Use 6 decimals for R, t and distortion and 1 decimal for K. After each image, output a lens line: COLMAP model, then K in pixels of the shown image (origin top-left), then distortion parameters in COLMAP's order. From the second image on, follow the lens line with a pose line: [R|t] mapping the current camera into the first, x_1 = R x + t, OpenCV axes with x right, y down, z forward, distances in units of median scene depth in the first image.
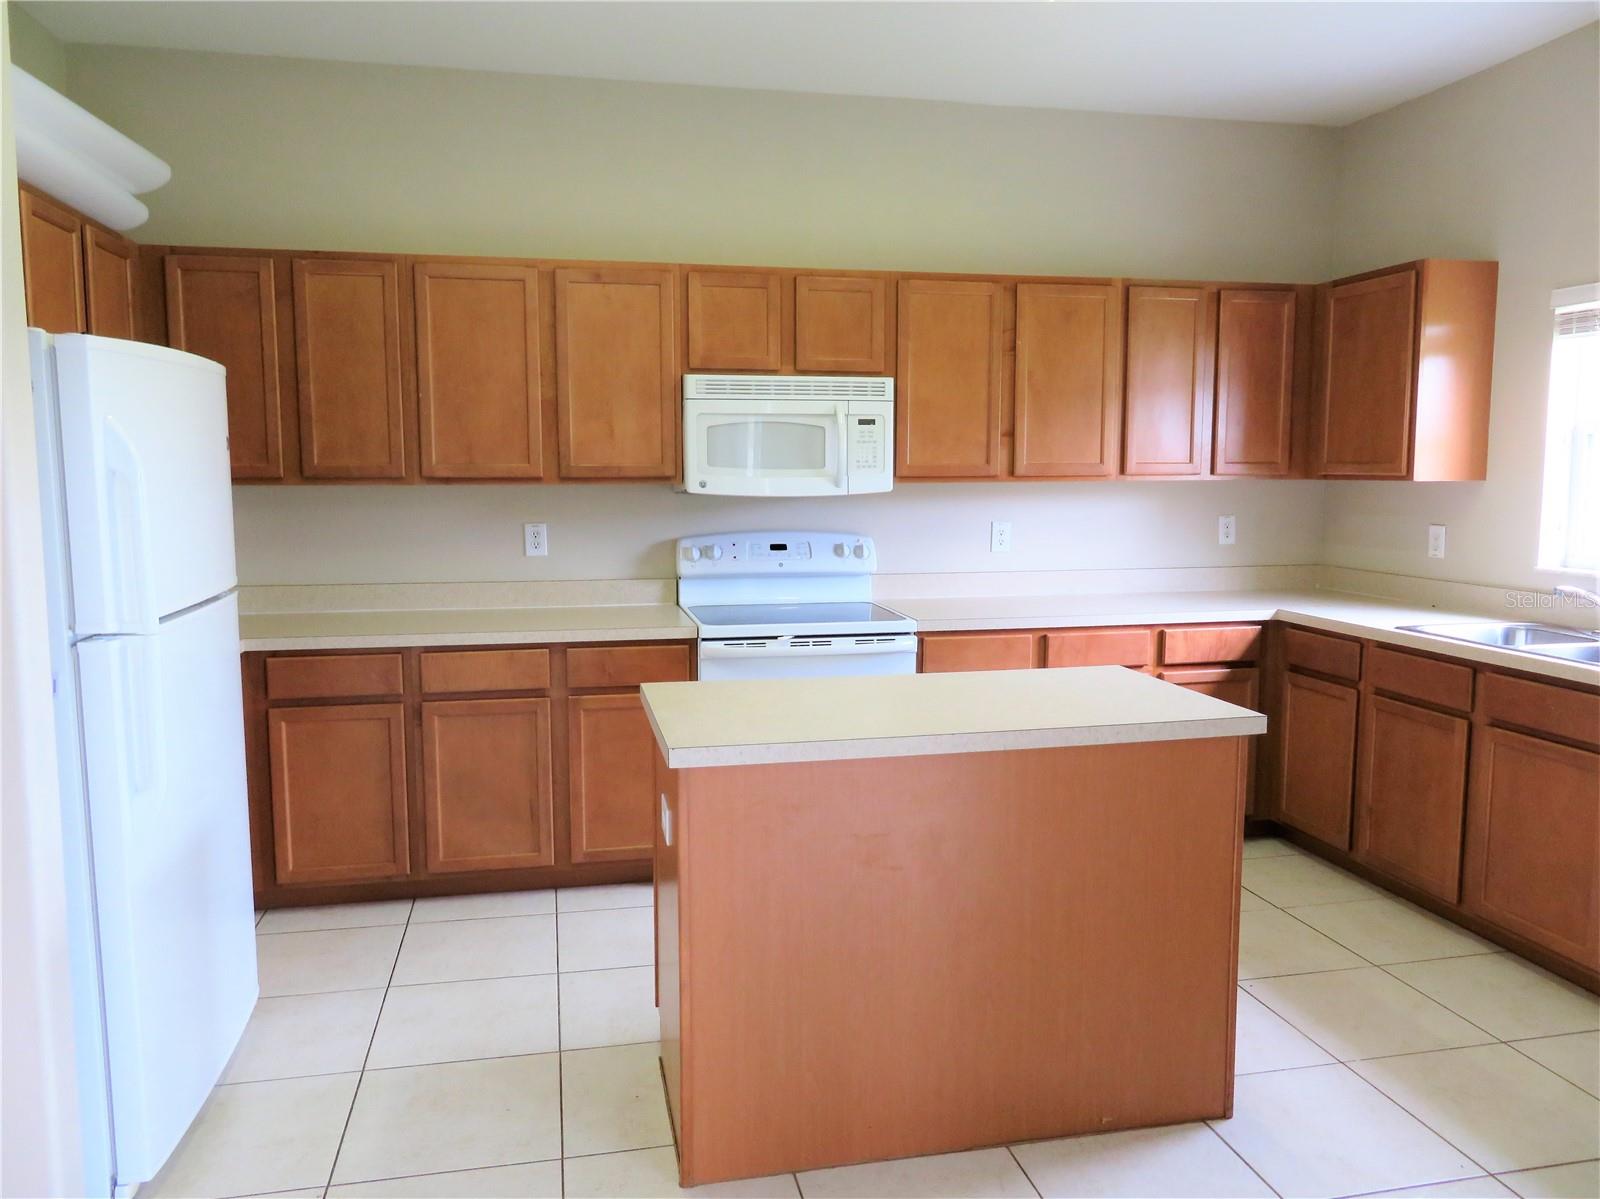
lens RADIAL K [[1173.8, 0, 800.0], [0, 1173.8, 599.5], [0, 0, 1]] dist [-0.003615, -0.004589]
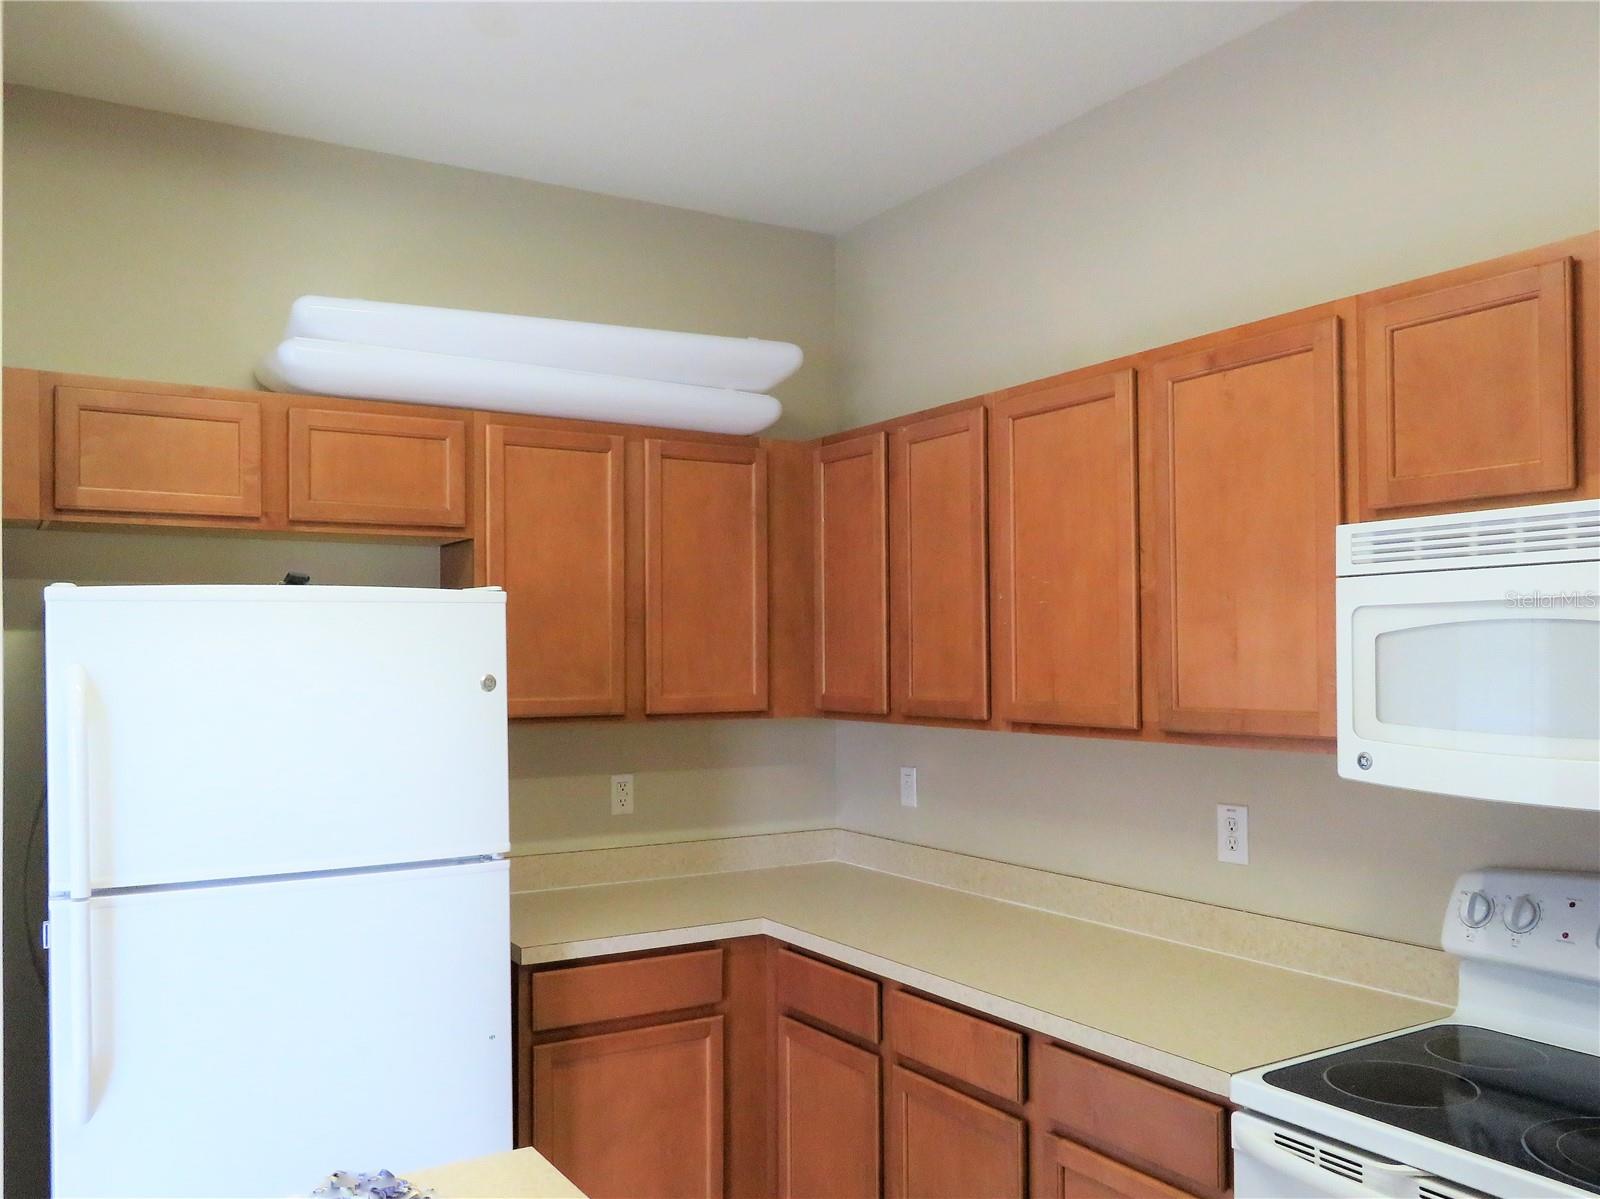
lens RADIAL K [[1314.6, 0, 799.5], [0, 1314.6, 668.0], [0, 0, 1]] dist [0.001101, 0.000341]
pose [[0.331047, 0.006819, -0.943590, 0.331493], [-0.100450, 0.994547, -0.028055, -0.100287], [0.938253, 0.104071, 0.329926, 0.640294]]
